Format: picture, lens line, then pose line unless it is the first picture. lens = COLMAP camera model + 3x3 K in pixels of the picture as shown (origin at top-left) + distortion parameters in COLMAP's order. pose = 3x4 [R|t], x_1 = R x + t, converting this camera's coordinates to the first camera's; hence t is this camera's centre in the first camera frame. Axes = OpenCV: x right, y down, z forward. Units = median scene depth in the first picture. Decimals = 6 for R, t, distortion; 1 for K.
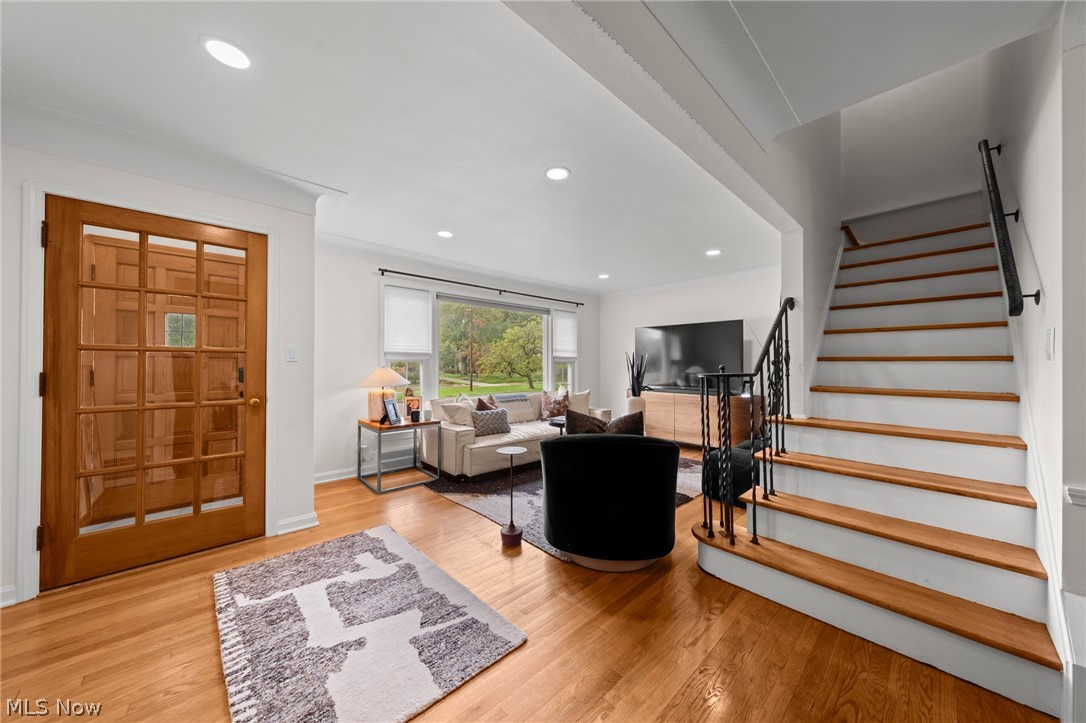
lens RADIAL K [[366.4, 0, 544.6], [0, 366.4, 360.9], [0, 0, 1]] dist [-0.005788, 0.000299]
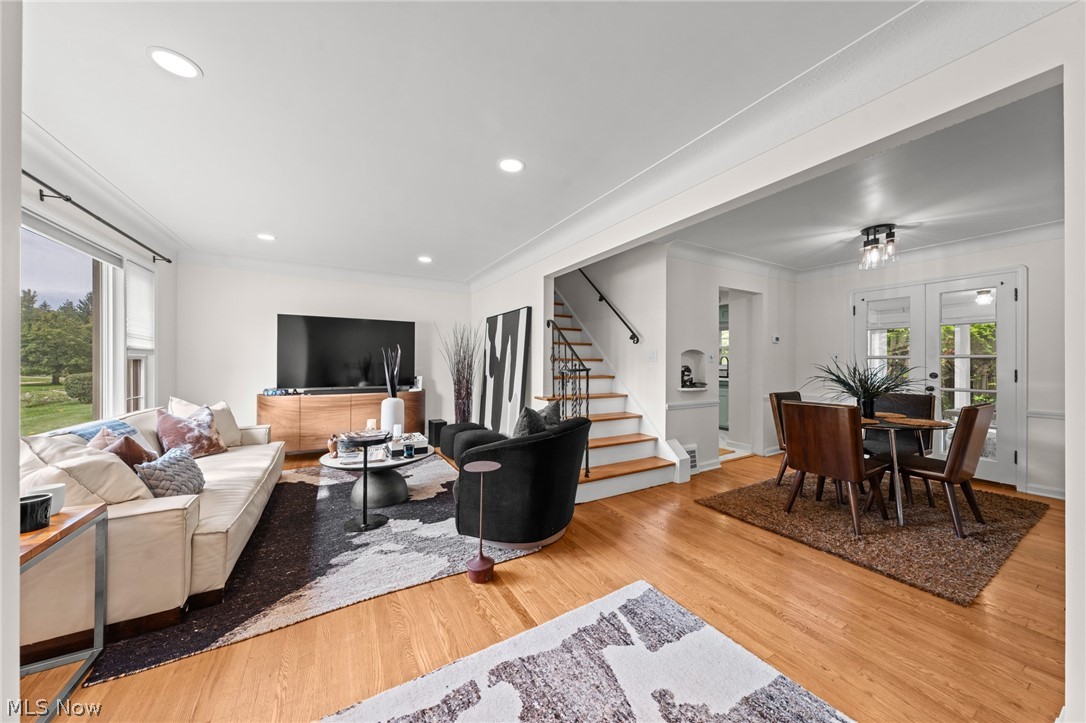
lens RADIAL K [[366.4, 0, 548.3], [0, 366.4, 360.7], [0, 0, 1]] dist [-0.005788, 0.000299]
pose [[0.216008, 0.004050, 0.976383, -0.688436], [-0.012188, 0.999925, -0.001451, 0.003207], [-0.976315, -0.011587, 0.216042, 0.537998]]
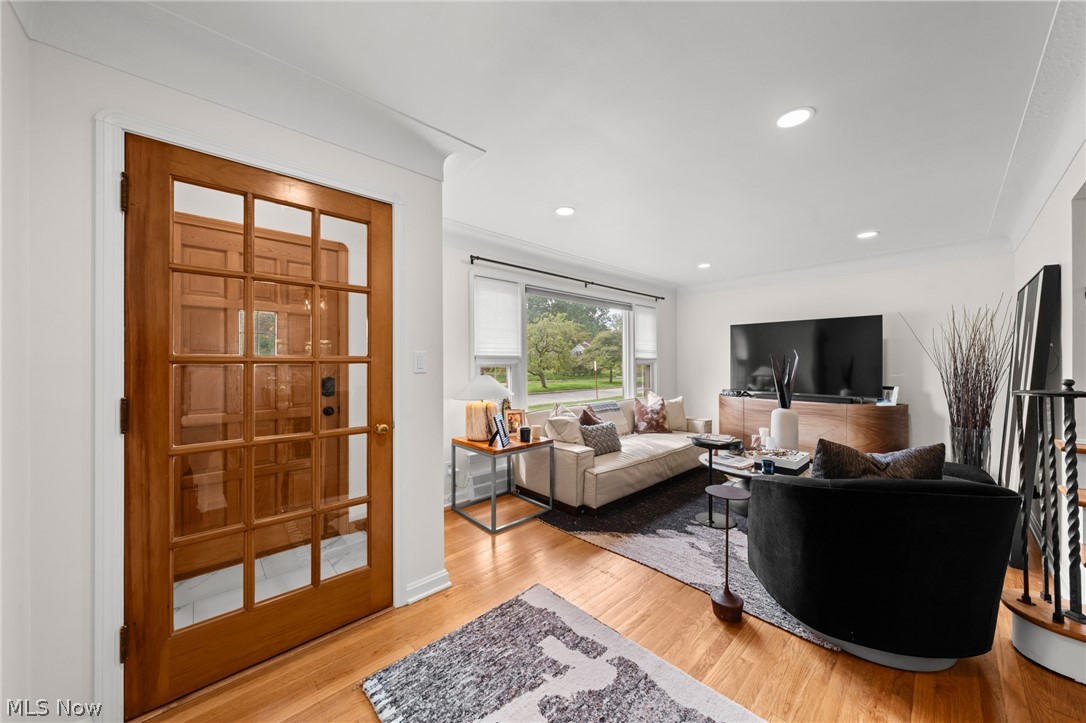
lens RADIAL K [[376.1, 0, 544.3], [0, 376.1, 359.8], [0, 0, 1]] dist [-0.006345, -0.000054]
pose [[0.999984, -0.004633, -0.003337, -0.363288], [0.004647, 0.999981, 0.004075, -0.022893], [0.003318, -0.004091, 0.999986, 0.187963]]
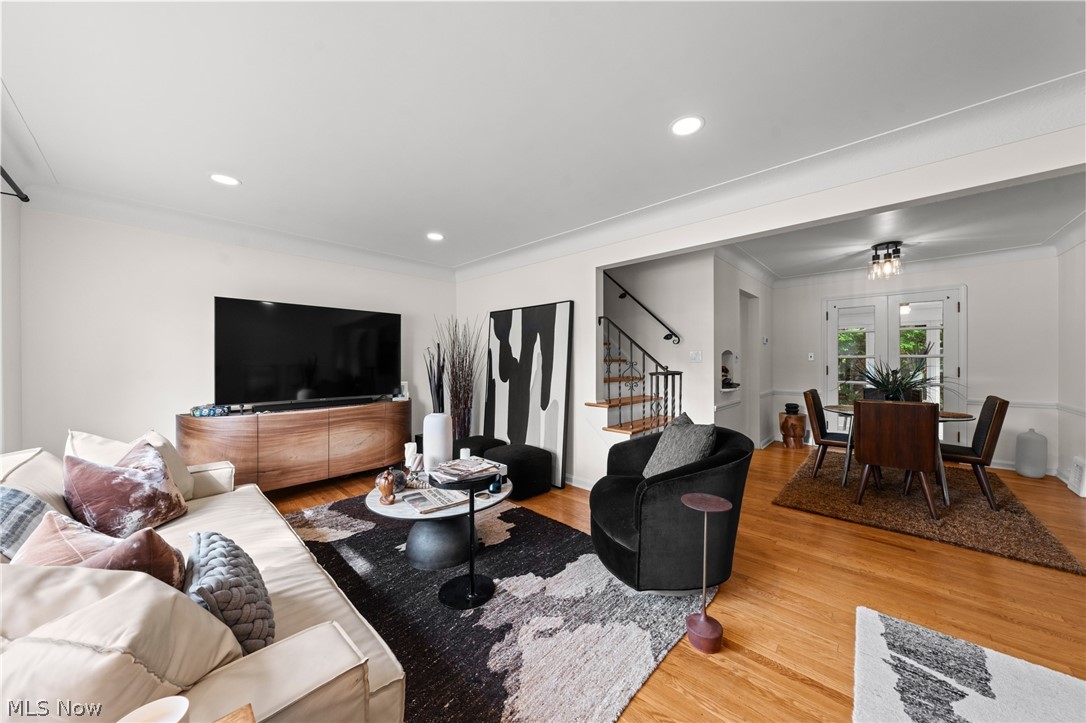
lens RADIAL K [[366.4, 0, 548.2], [0, 366.4, 360.4], [0, 0, 1]] dist [-0.005788, 0.000299]
pose [[-0.073822, -0.001391, 0.997270, -0.567791], [-0.007001, 0.999975, 0.000876, -0.004684], [-0.997247, -0.006917, -0.073830, 1.053846]]
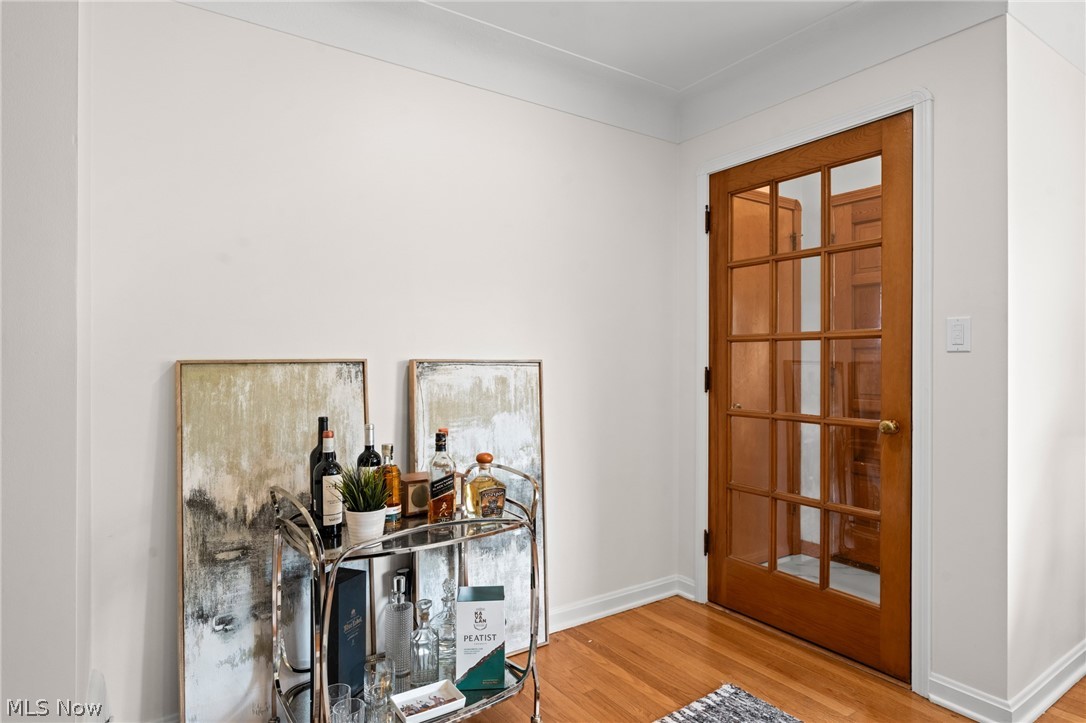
lens RADIAL K [[611.0, 0, 551.9], [0, 611.0, 358.7], [0, 0, 1]] dist [0.003840, 0.000632]
pose [[-0.141538, -0.003350, -0.989927, 0.142481], [0.007164, 0.999965, -0.004408, 0.008796], [0.989907, -0.007716, -0.141509, 0.498231]]
